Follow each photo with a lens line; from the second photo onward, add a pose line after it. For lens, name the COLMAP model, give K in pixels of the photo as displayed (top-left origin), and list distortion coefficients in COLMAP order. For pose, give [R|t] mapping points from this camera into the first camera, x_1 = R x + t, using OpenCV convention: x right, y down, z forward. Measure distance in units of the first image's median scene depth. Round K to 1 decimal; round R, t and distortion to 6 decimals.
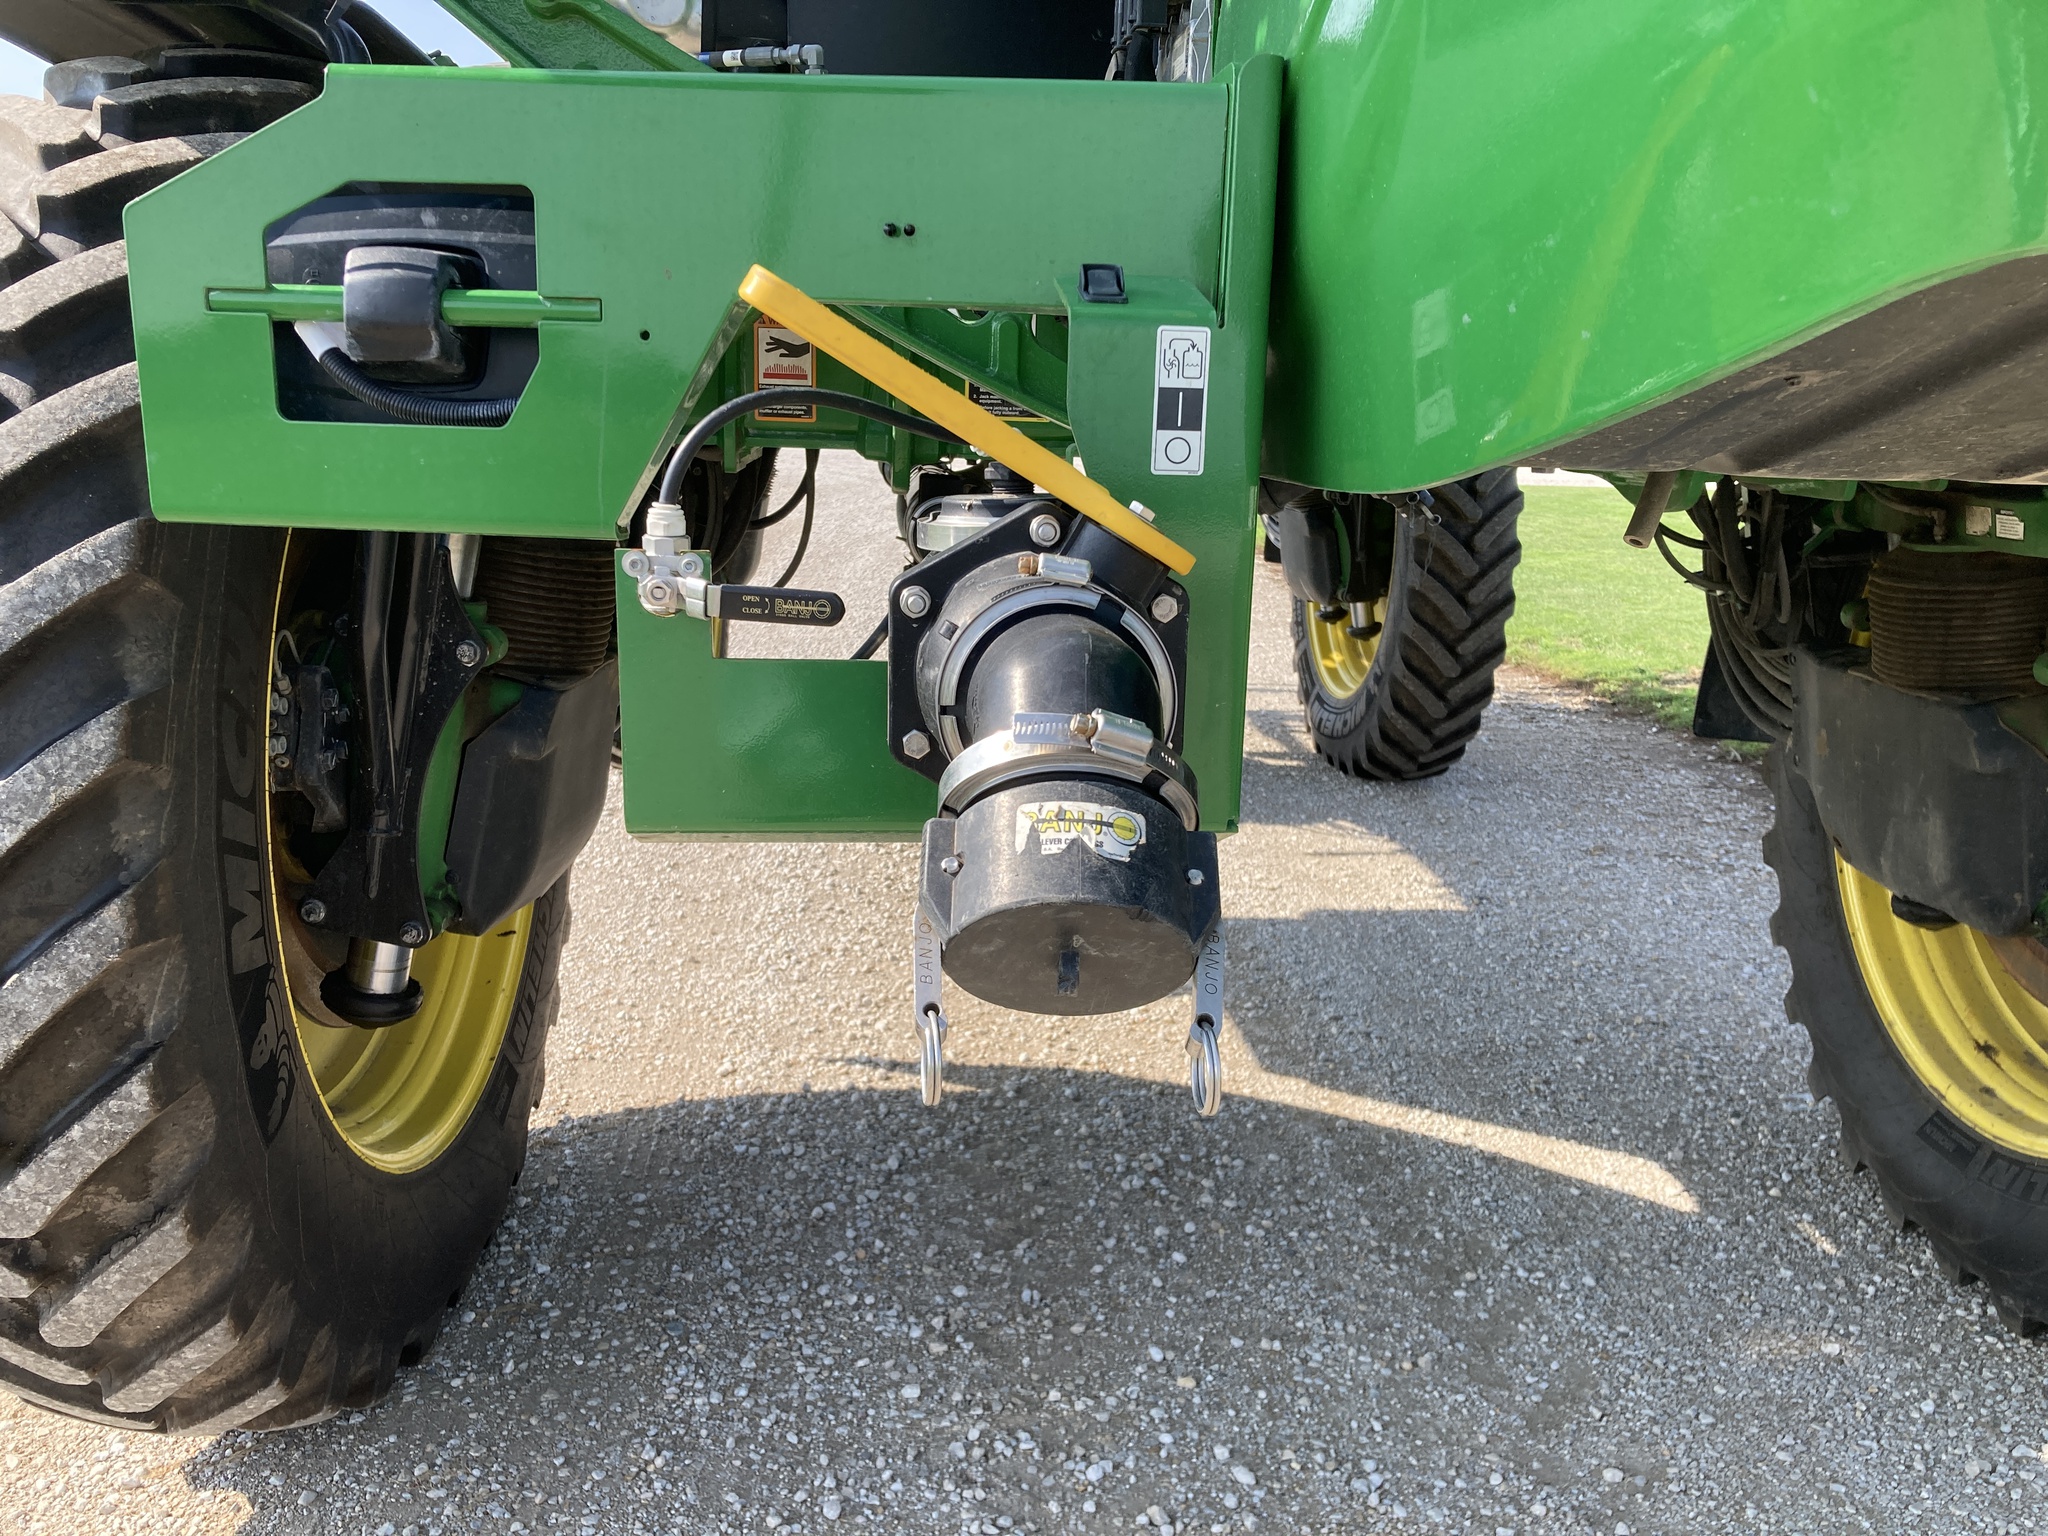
lens RADIAL K [[1614.8, 0, 1024.0], [0, 1614.8, 768.0], [0, 0, 1]] dist [0.039402, -0.055799]
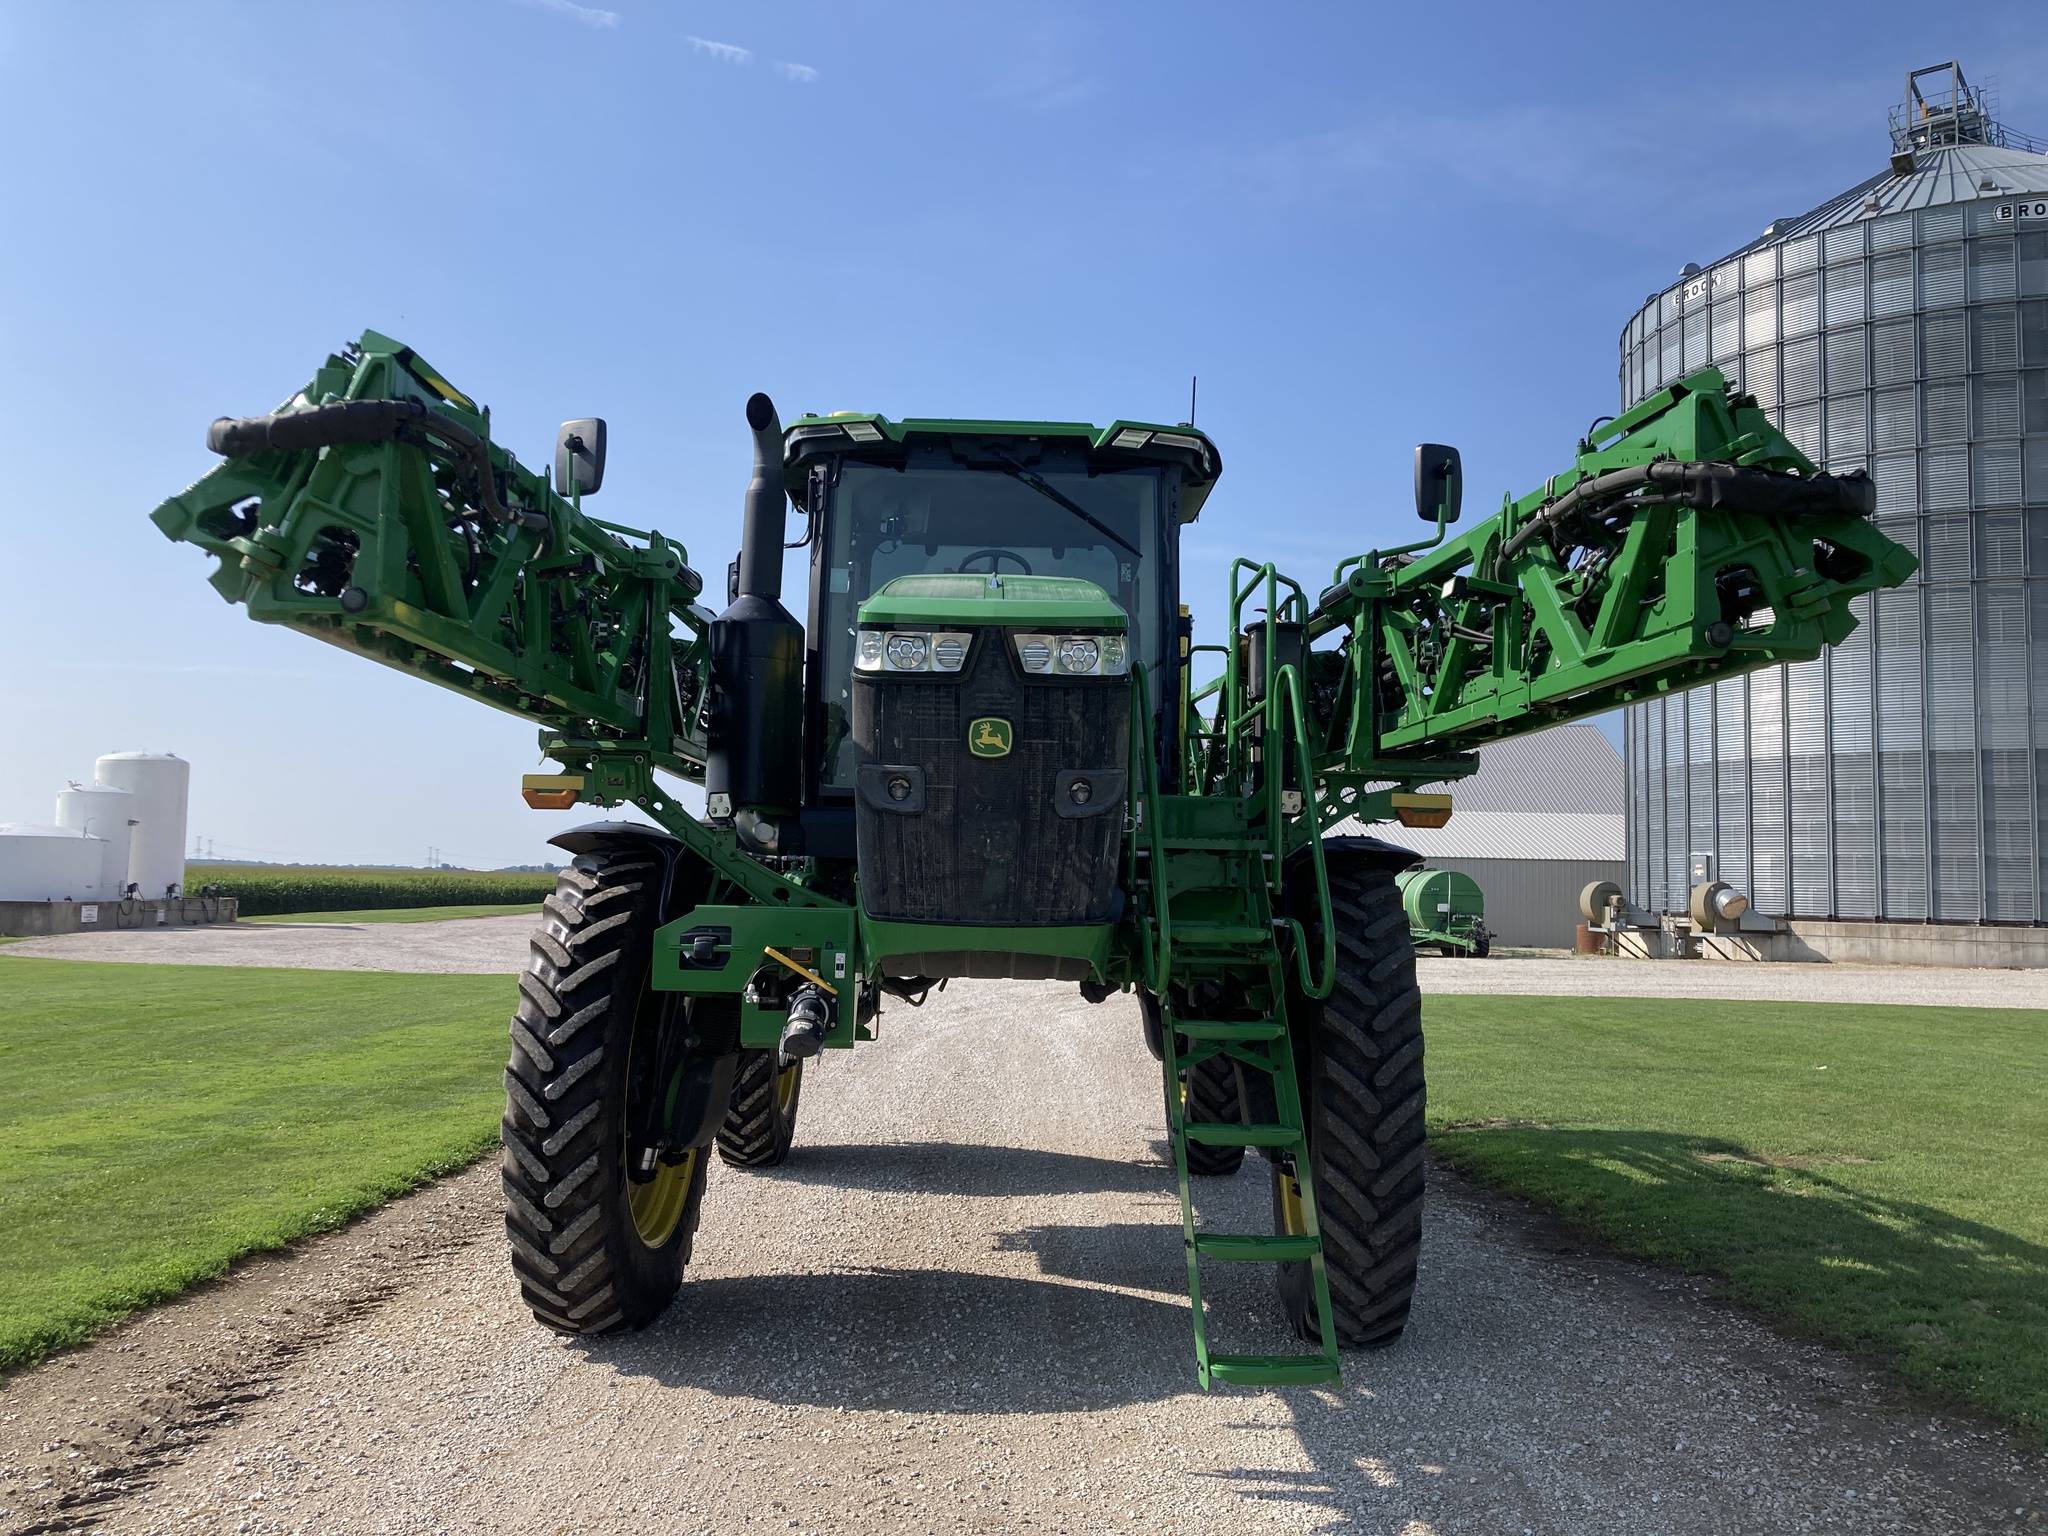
lens RADIAL K [[1614.8, 0, 1024.0], [0, 1614.8, 768.0], [0, 0, 1]] dist [0.039402, -0.055799]
pose [[0.997870, -0.015962, -0.063251, 0.544582], [-0.004411, 0.950872, -0.309552, 0.427923], [0.065085, 0.309172, 0.948776, -2.248962]]
